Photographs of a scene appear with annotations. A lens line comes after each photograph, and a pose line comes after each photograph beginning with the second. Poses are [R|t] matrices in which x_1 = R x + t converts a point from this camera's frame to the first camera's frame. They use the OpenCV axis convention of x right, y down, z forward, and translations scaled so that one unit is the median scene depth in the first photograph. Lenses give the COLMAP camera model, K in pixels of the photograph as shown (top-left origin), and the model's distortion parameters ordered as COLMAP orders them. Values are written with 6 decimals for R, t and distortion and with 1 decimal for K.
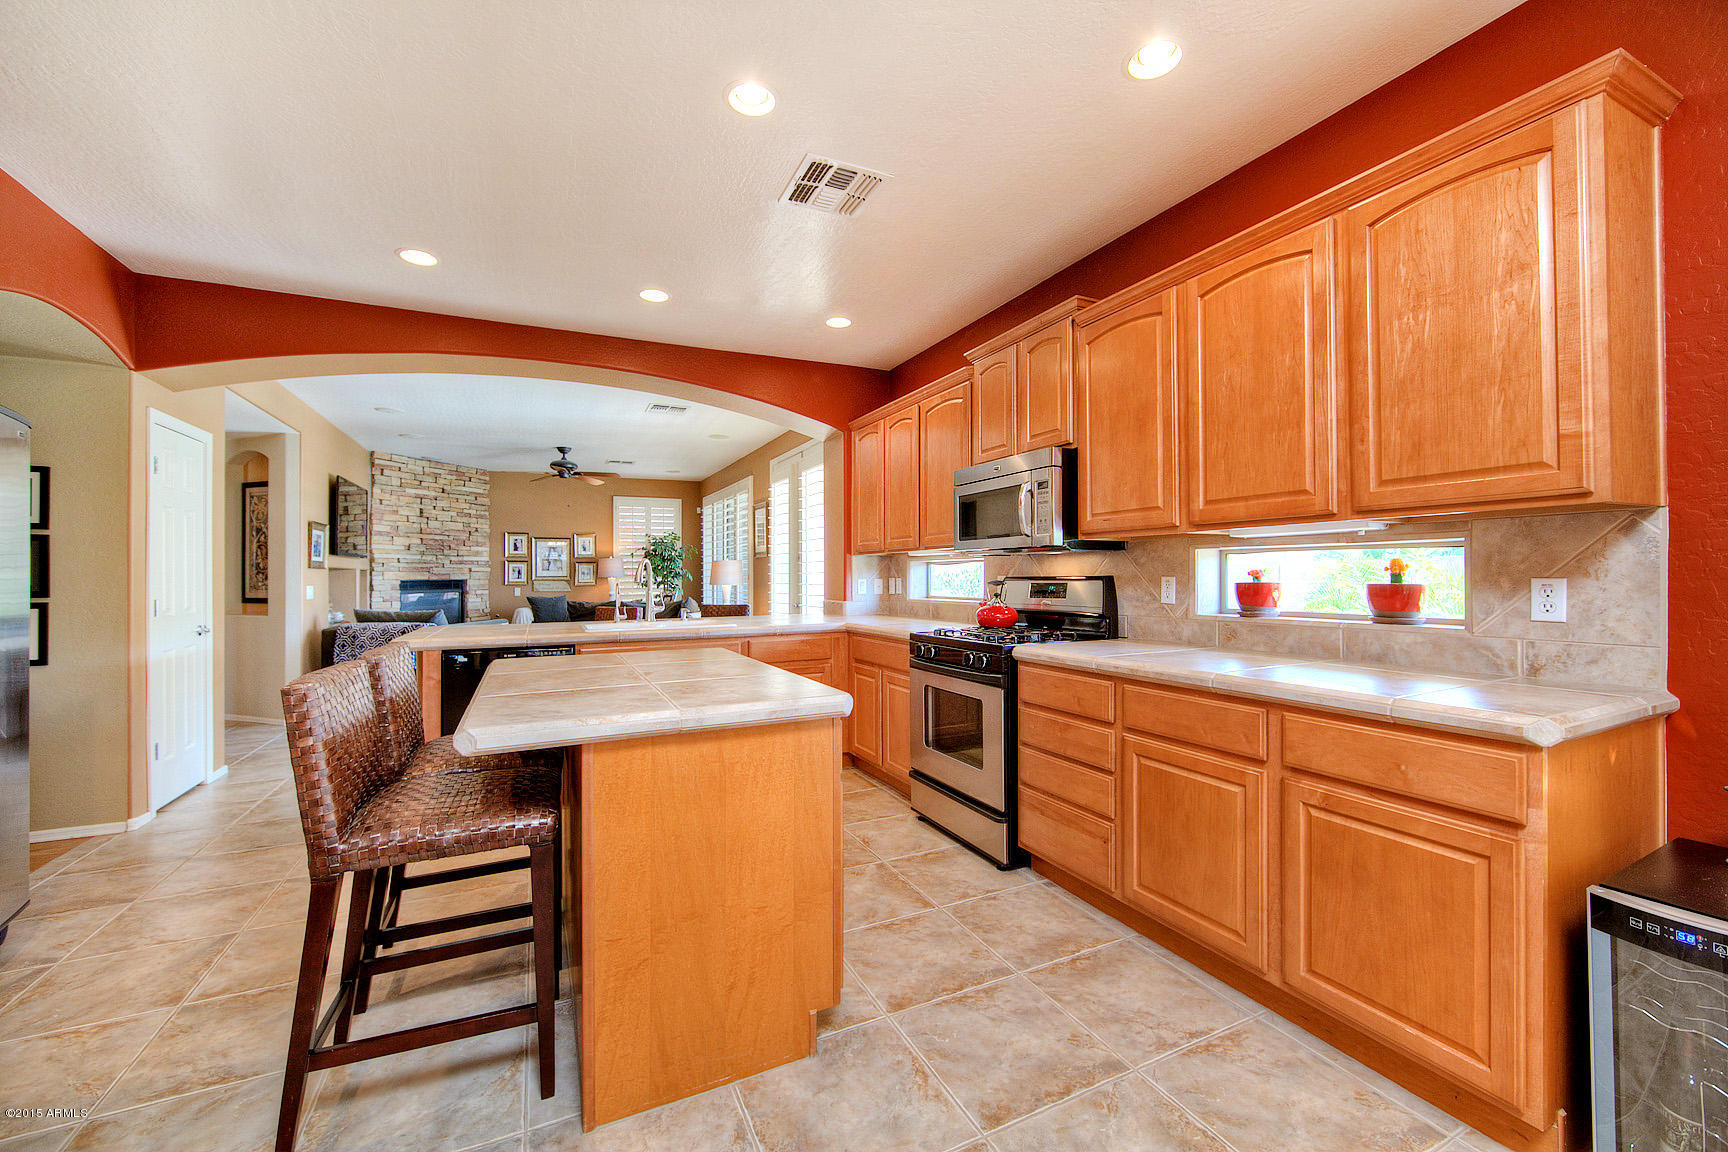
lens RADIAL K [[681.6, 0, 859.1], [0, 681.6, 572.7], [0, 0, 1]] dist [-0.011979, 0.002204]
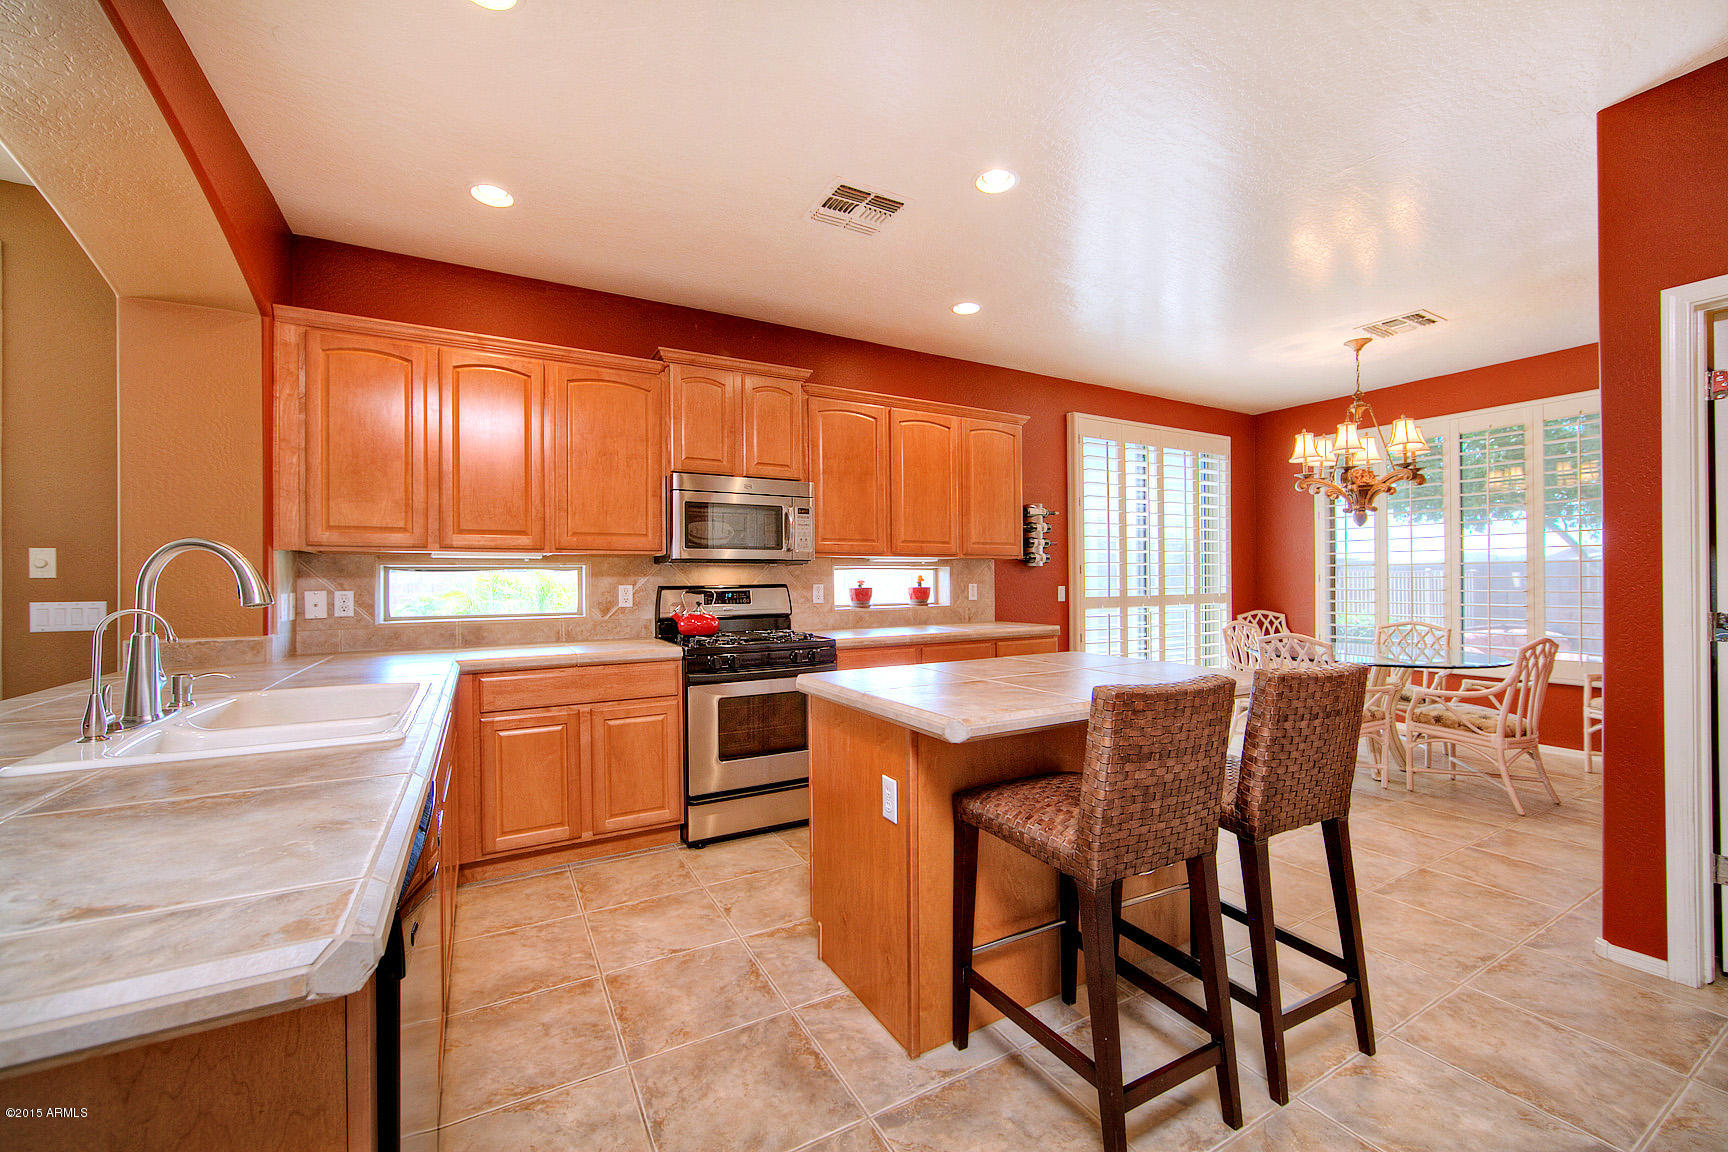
lens RADIAL K [[681.6, 0, 873.0], [0, 681.6, 575.9], [0, 0, 1]] dist [-0.011979, 0.002204]
pose [[-0.078707, 0.018249, 0.996731, -0.576764], [0.005784, 0.999824, -0.017849, 0.007969], [-0.996881, 0.004360, -0.078799, 0.567249]]
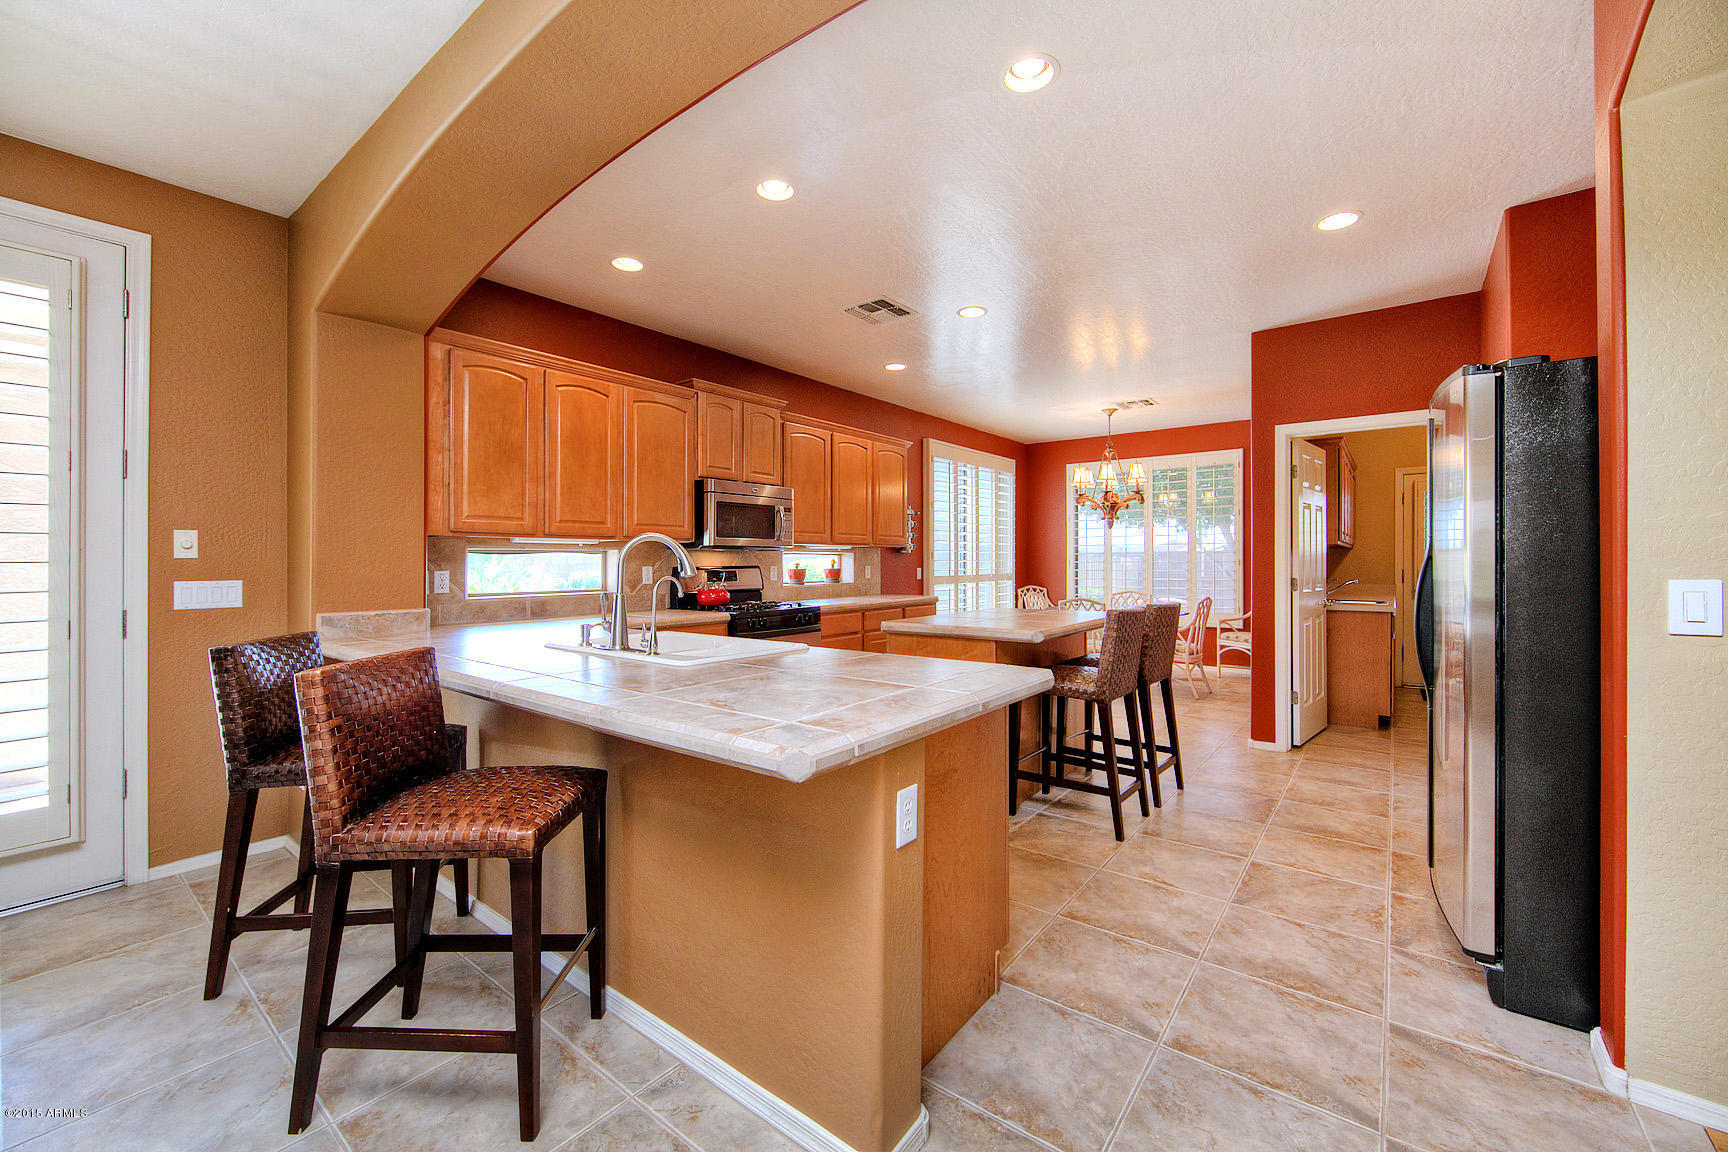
lens RADIAL K [[681.6, 0, 863.2], [0, 681.6, 566.3], [0, 0, 1]] dist [-0.011979, 0.002204]
pose [[-0.447743, 0.009129, 0.894116, -0.749274], [0.008295, 0.999947, -0.006056, 0.010981], [-0.894124, 0.004705, -0.447795, 0.919437]]
